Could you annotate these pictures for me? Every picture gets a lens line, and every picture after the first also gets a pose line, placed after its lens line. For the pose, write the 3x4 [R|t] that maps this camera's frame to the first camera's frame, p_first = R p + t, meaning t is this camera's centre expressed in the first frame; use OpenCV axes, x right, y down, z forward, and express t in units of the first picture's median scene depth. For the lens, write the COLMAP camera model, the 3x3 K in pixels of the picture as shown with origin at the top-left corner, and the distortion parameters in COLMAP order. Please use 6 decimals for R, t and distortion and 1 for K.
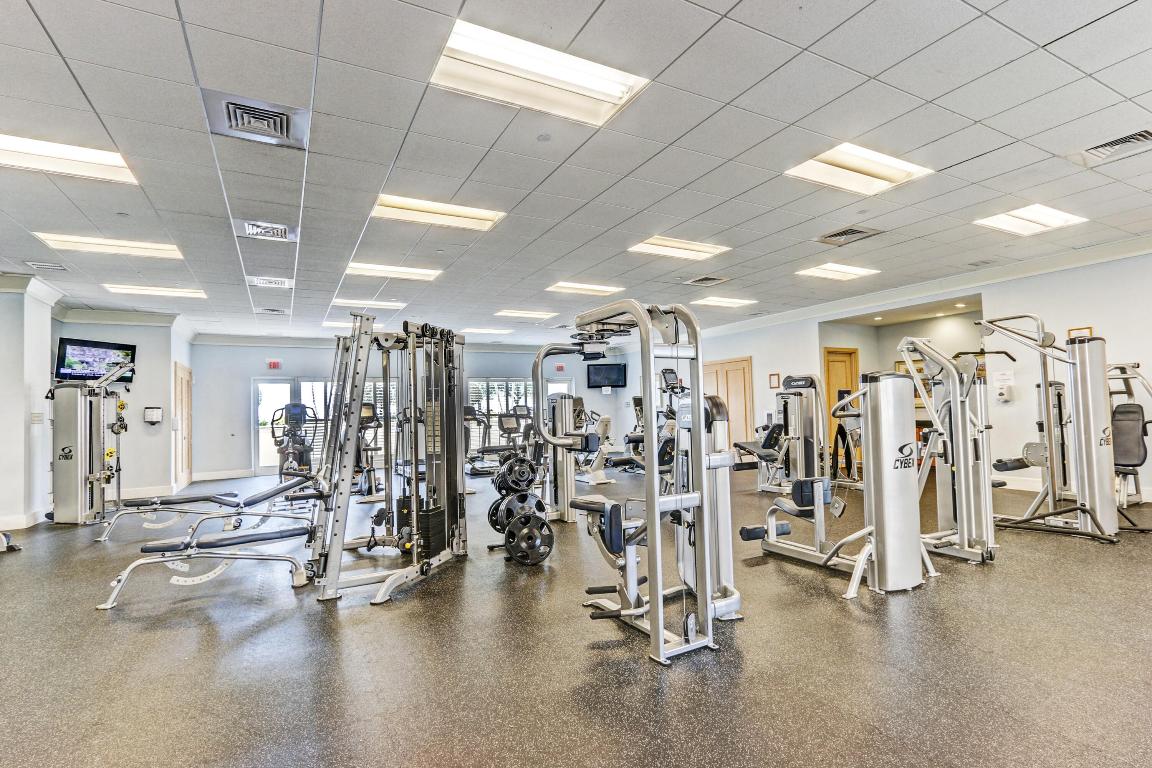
lens RADIAL K [[535.8, 0, 573.0], [0, 535.8, 389.2], [0, 0, 1]] dist [-0.002015, -0.000464]
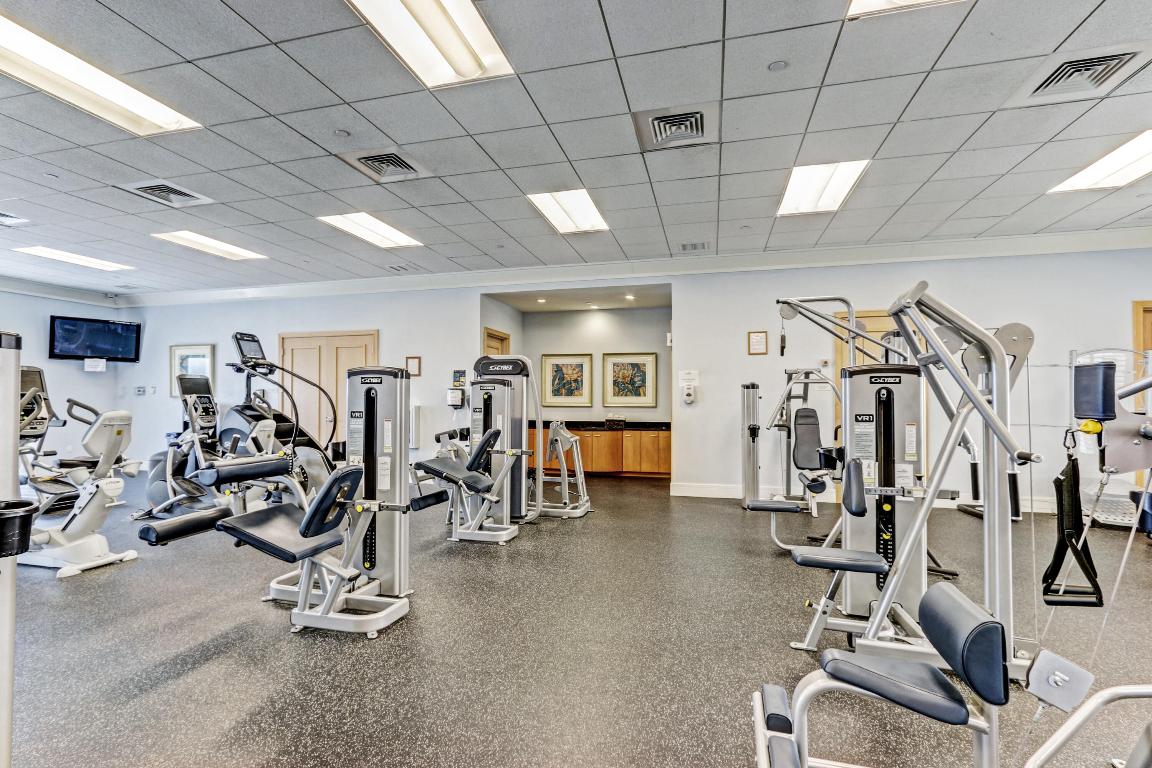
lens RADIAL K [[535.8, 0, 575.6], [0, 535.8, 387.9], [0, 0, 1]] dist [-0.002015, -0.000464]
pose [[0.683743, 0.045317, 0.728314, -0.003928], [-0.050201, 0.998626, -0.015007, 0.017181], [-0.727994, -0.026301, 0.685079, 0.411342]]
